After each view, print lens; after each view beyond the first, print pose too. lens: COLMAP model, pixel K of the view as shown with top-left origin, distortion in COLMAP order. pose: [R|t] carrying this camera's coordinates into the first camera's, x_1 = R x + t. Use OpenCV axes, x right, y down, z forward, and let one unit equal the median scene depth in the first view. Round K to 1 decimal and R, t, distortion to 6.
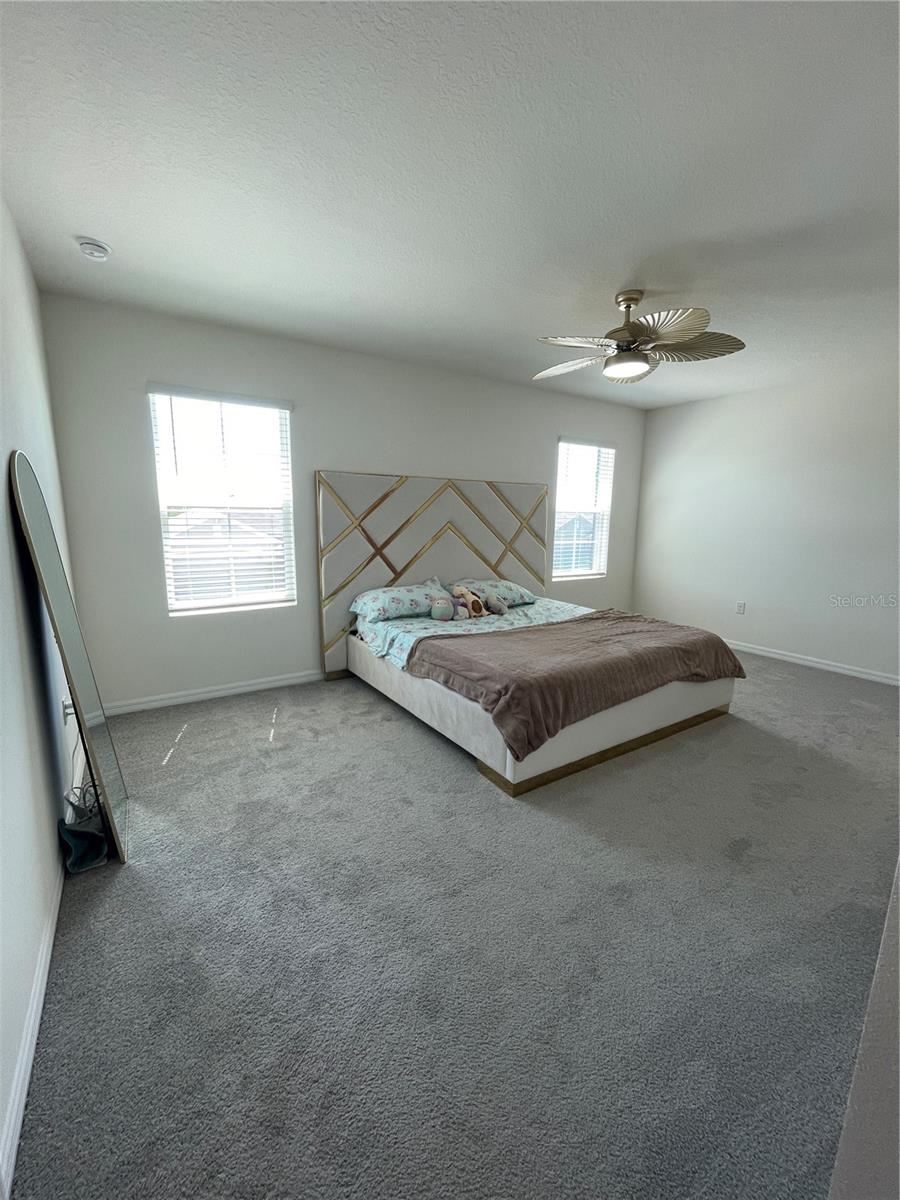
lens RADIAL K [[489.1, 0, 447.2], [0, 489.1, 594.3], [0, 0, 1]] dist [-0.001176, -0.000472]
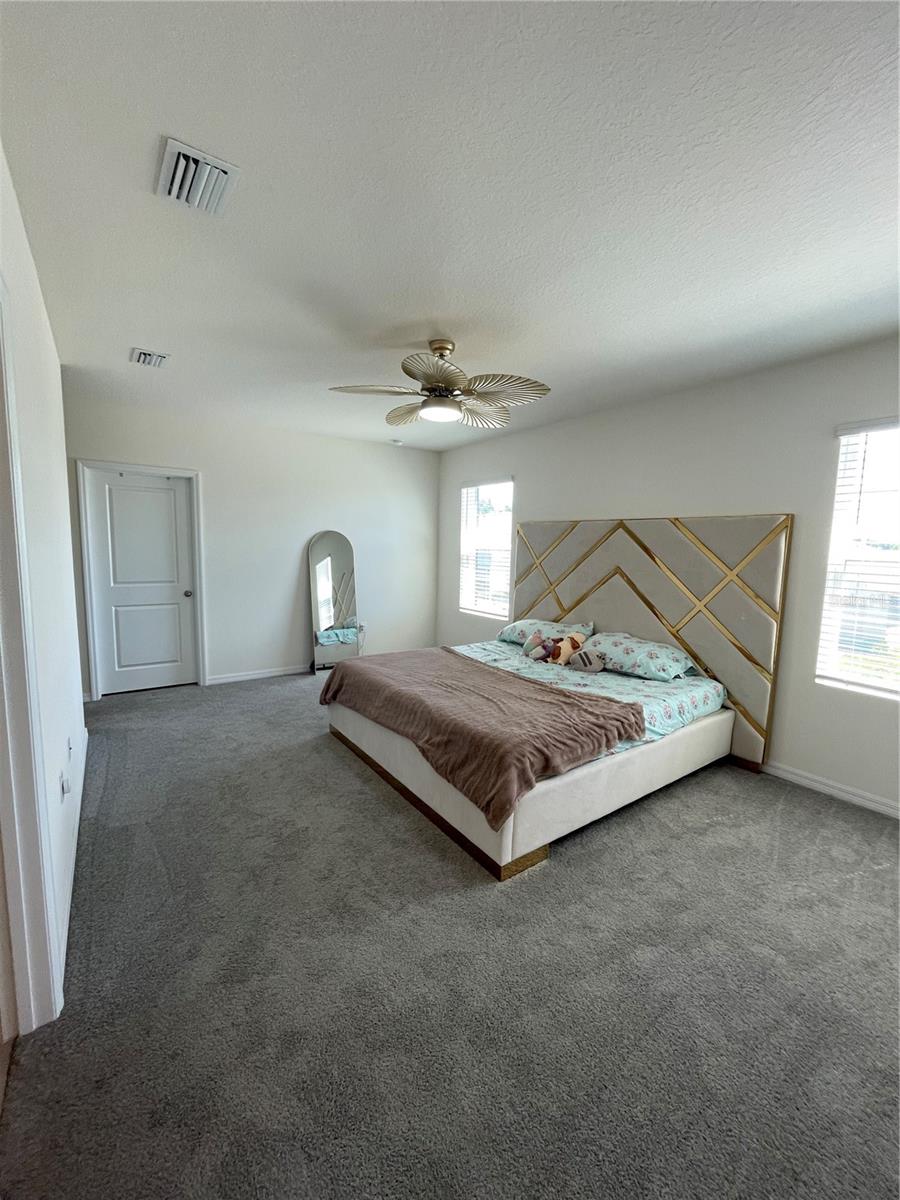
lens RADIAL K [[489.1, 0, 447.2], [0, 489.1, 604.1], [0, 0, 1]] dist [-0.001176, -0.000472]
pose [[0.042065, 0.113937, -0.992597, 0.954235], [-0.184313, 0.977310, 0.104371, -0.124714], [0.981967, 0.178558, 0.062111, 0.689289]]
